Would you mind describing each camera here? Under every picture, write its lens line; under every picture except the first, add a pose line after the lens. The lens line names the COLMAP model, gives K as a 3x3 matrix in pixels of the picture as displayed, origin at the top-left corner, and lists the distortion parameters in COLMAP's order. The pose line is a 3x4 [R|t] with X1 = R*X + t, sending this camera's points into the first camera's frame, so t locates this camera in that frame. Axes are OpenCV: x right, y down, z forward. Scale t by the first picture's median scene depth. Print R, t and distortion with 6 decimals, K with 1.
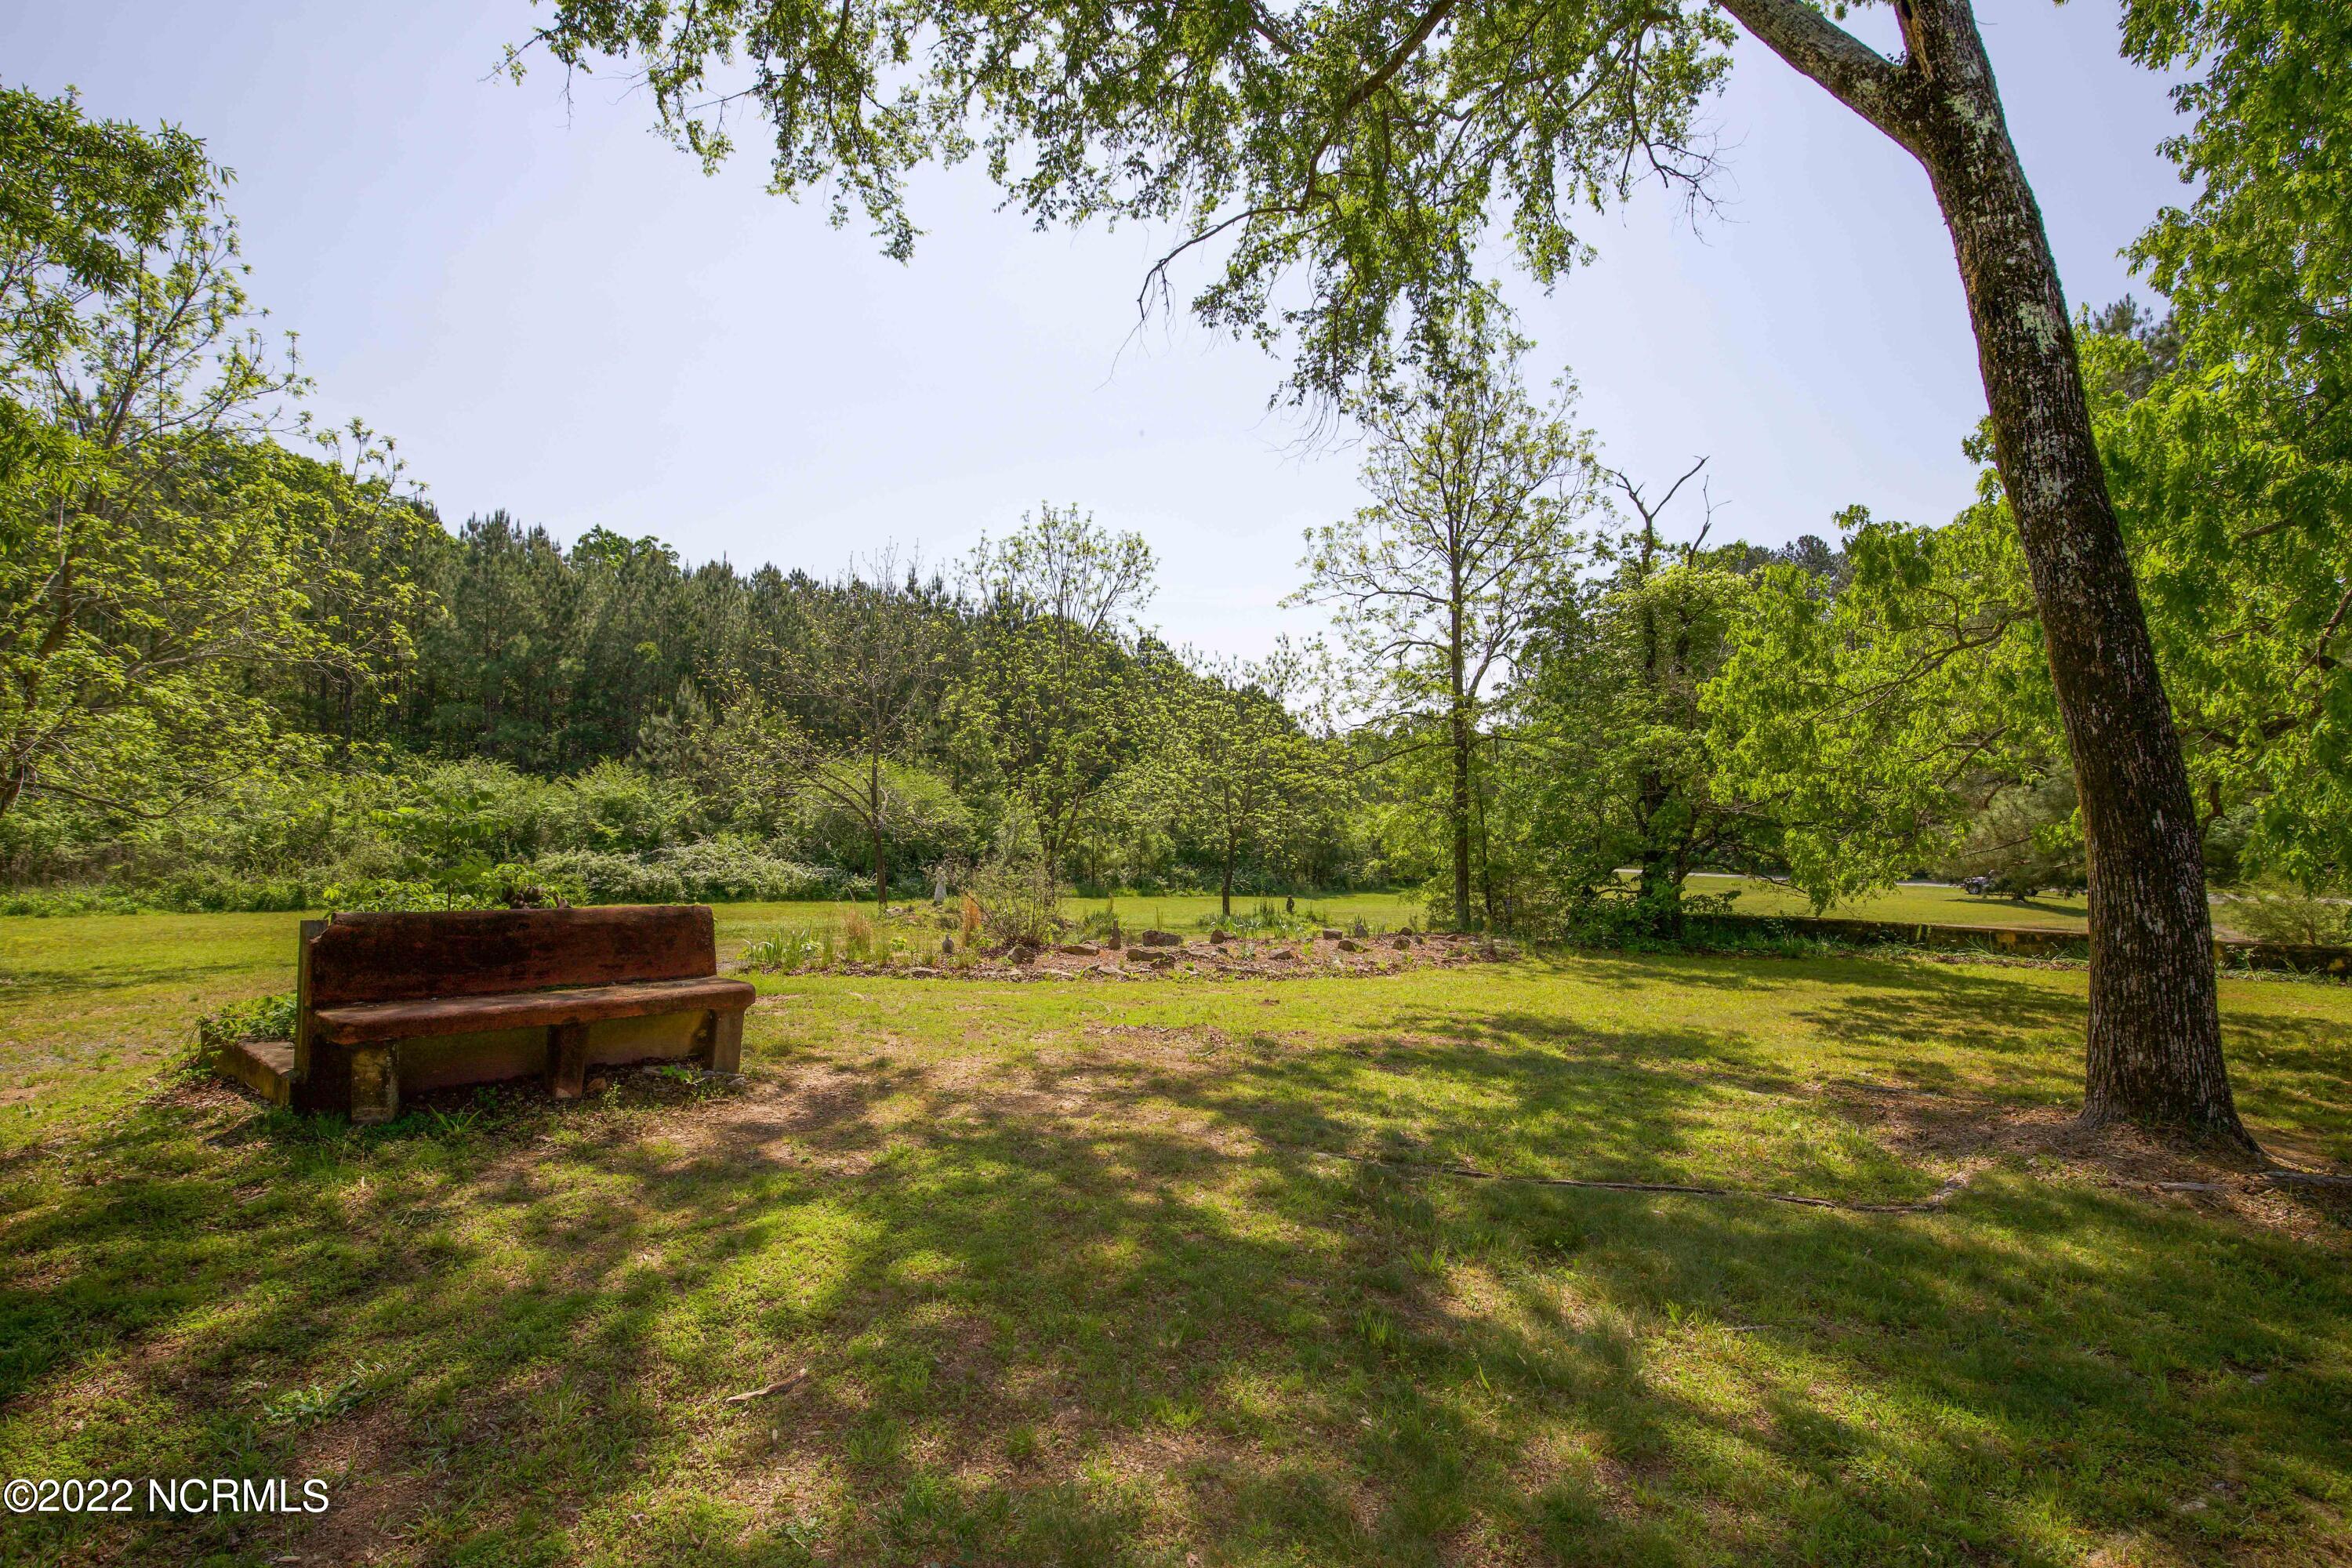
lens RADIAL K [[1065.6, 0, 1158.7], [0, 1065.6, 789.3], [0, 0, 1]] dist [-0.030875, 0.001431]
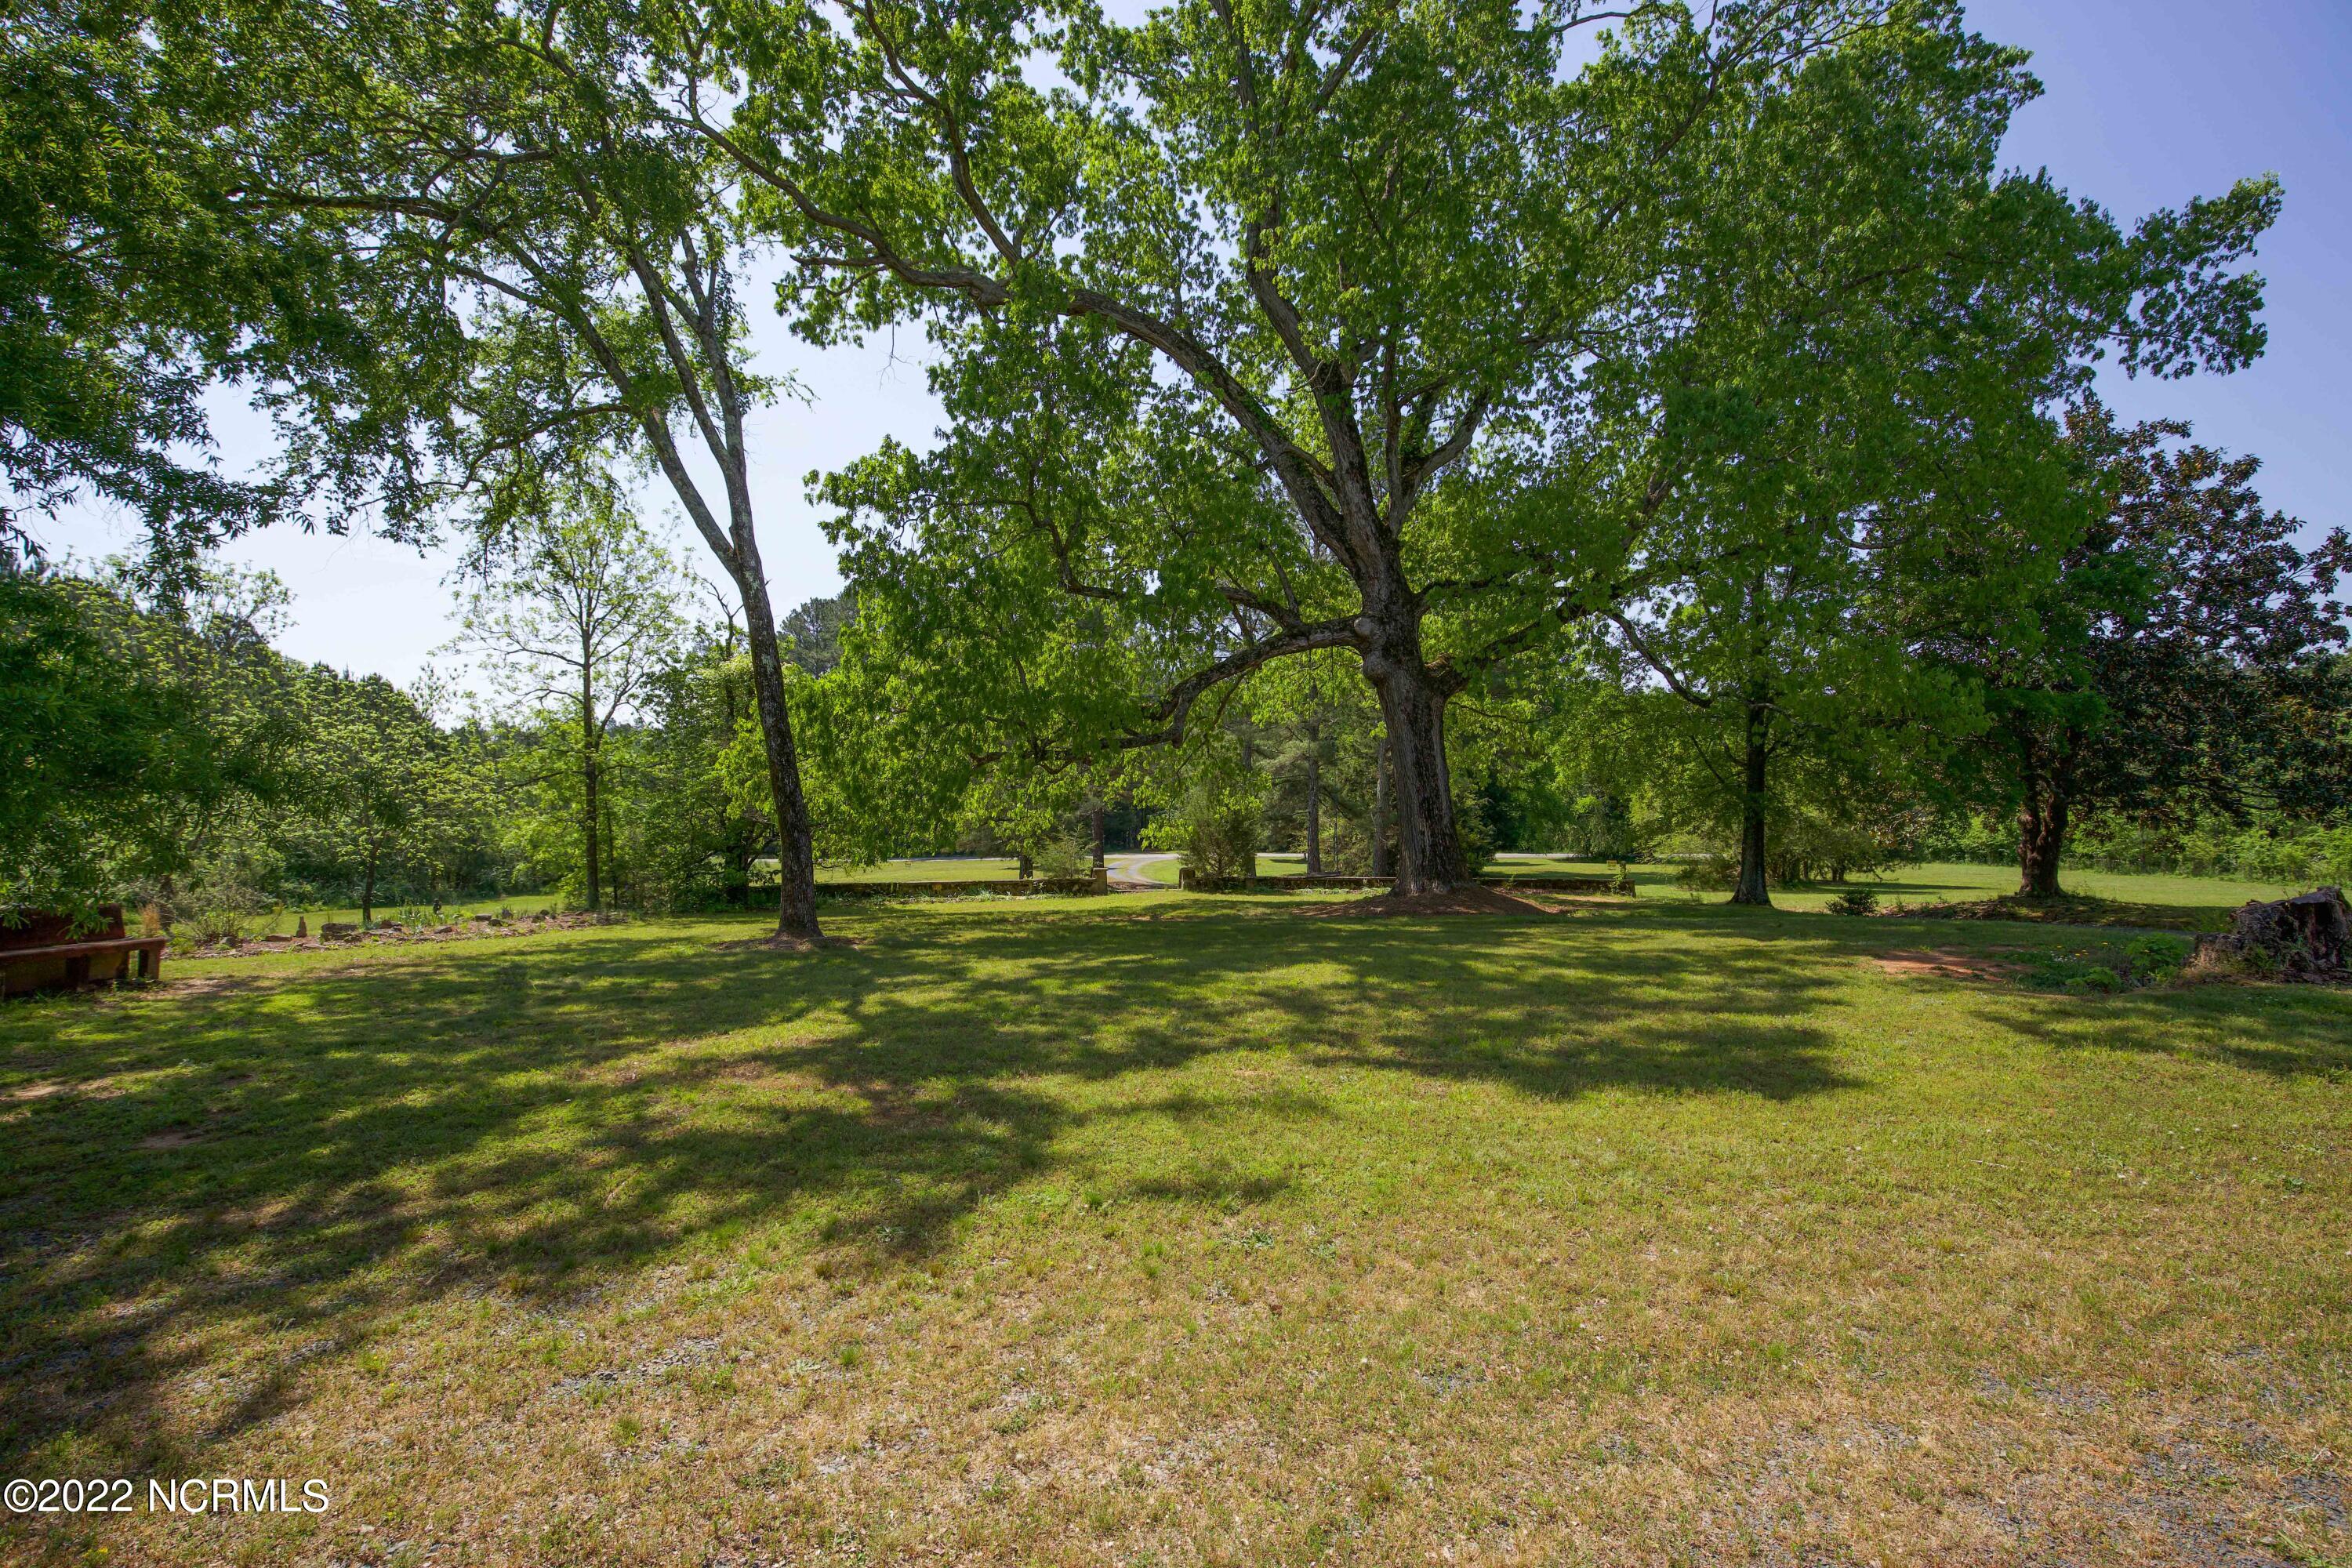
lens RADIAL K [[1065.6, 0, 1158.3], [0, 1065.6, 781.4], [0, 0, 1]] dist [-0.030875, 0.001431]
pose [[0.740133, -0.007700, 0.672417, -0.079162], [0.008537, 0.999961, 0.002054, -0.026656], [-0.672407, 0.004220, 0.740170, -0.451595]]
